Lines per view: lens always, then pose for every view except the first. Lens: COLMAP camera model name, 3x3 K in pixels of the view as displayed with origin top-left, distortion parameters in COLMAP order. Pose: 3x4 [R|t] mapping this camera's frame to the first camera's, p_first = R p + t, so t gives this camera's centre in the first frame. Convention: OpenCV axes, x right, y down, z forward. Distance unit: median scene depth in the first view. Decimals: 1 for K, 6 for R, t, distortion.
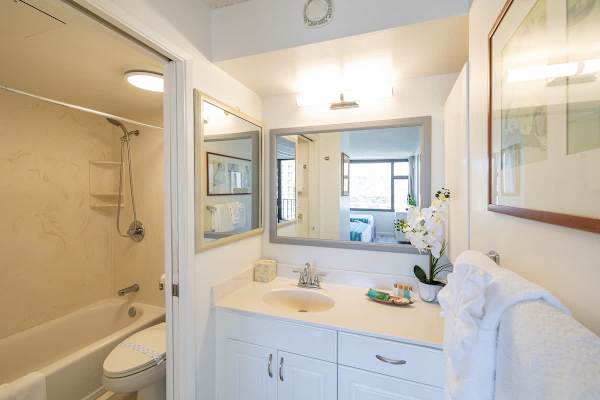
lens RADIAL K [[257.4, 0, 299.7], [0, 257.4, 196.6], [0, 0, 1]] dist [0.000812, 0.000212]
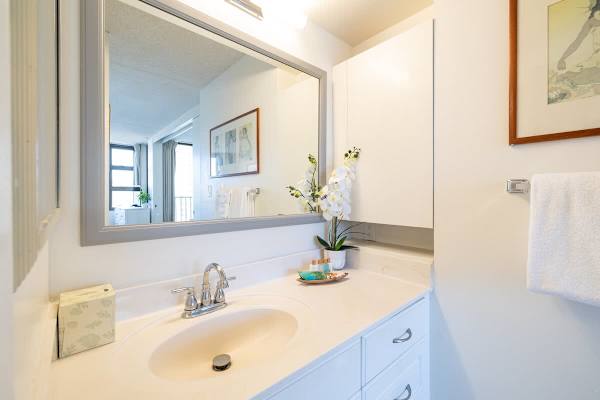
lens RADIAL K [[257.4, 0, 299.7], [0, 257.4, 196.6], [0, 0, 1]] dist [0.000812, 0.000212]
pose [[0.481593, -0.007483, 0.876363, -0.332022], [0.012183, 0.999924, 0.001843, 0.124593], [-0.876310, 0.009789, 0.481647, 0.590368]]
